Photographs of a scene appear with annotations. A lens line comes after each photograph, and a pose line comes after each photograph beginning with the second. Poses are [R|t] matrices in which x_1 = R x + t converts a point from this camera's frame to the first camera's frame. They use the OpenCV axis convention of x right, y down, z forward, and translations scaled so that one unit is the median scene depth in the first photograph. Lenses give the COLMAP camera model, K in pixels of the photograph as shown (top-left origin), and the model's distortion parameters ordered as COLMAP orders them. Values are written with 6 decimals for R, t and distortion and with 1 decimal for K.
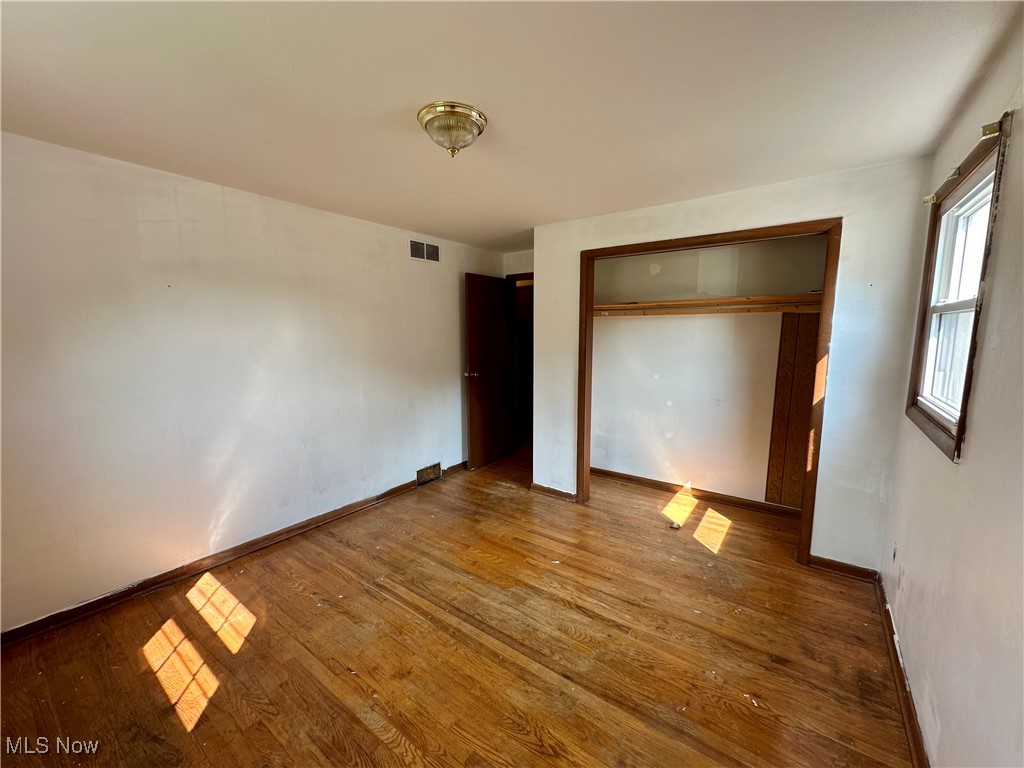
lens RADIAL K [[410.2, 0, 513.9], [0, 410.2, 383.6], [0, 0, 1]] dist [-0.002465, 0.000513]
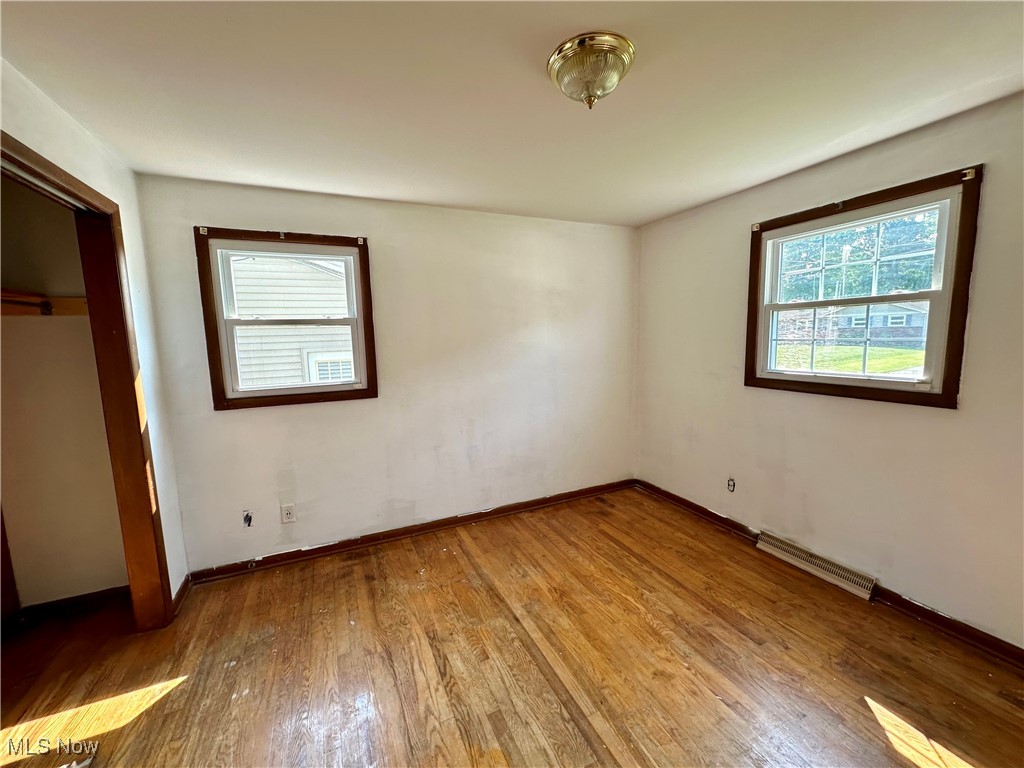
lens RADIAL K [[410.2, 0, 510.2], [0, 410.2, 381.3], [0, 0, 1]] dist [-0.002465, 0.000513]
pose [[-0.872661, -0.030270, 0.487387, -0.383855], [0.091396, 0.970316, 0.223905, -0.210161], [-0.479697, 0.239939, -0.843991, 1.711917]]
